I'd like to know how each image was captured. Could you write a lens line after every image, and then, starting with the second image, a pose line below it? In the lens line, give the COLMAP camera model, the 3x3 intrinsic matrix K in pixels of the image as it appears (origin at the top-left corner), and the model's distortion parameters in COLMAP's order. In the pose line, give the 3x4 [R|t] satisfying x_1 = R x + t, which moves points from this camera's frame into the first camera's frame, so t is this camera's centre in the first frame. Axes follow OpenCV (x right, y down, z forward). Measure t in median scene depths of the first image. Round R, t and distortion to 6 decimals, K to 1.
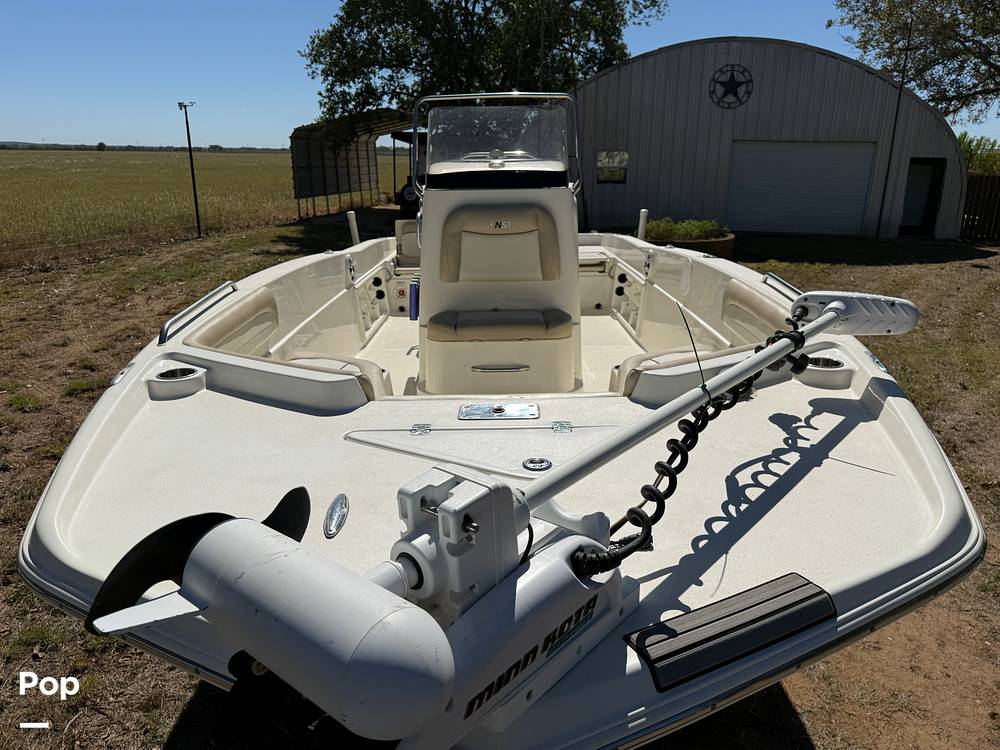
lens RADIAL K [[698.8, 0, 500.0], [0, 698.8, 375.0], [0, 0, 1]] dist [0.031049, -0.036120]
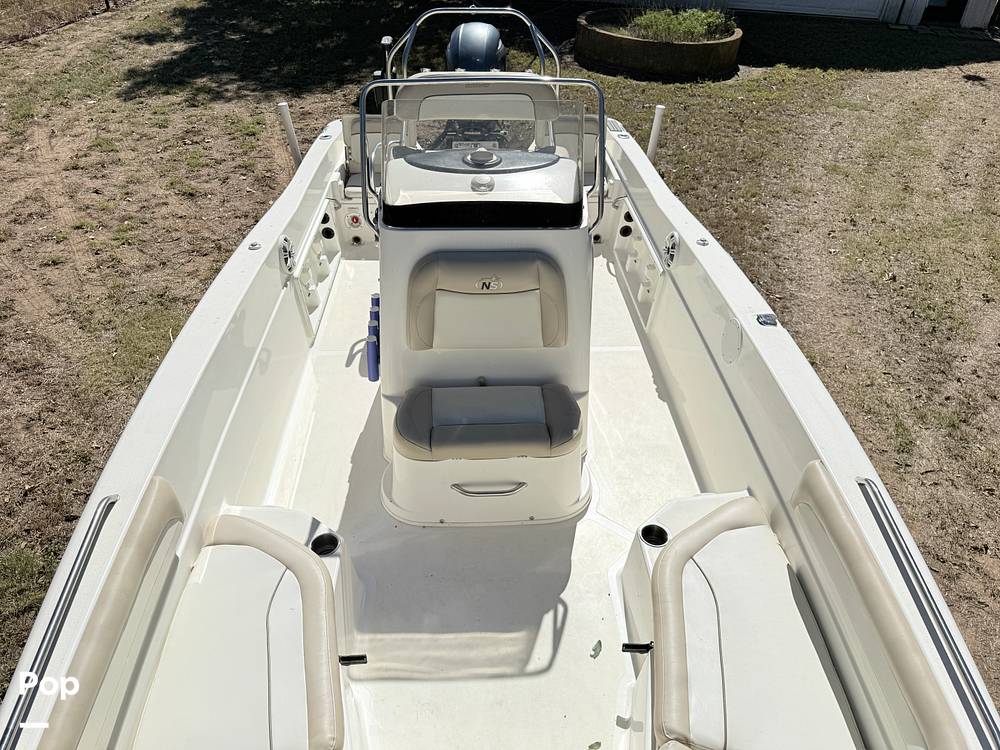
lens RADIAL K [[700.3, 0, 496.4], [0, 700.3, 375.0], [0, 0, 1]] dist [-0.003492, 0.002309]
pose [[0.999031, -0.002063, 0.043966, -0.014608], [-0.012582, 0.943839, 0.330167, -0.228807], [-0.042178, -0.330401, 0.942898, 0.183723]]
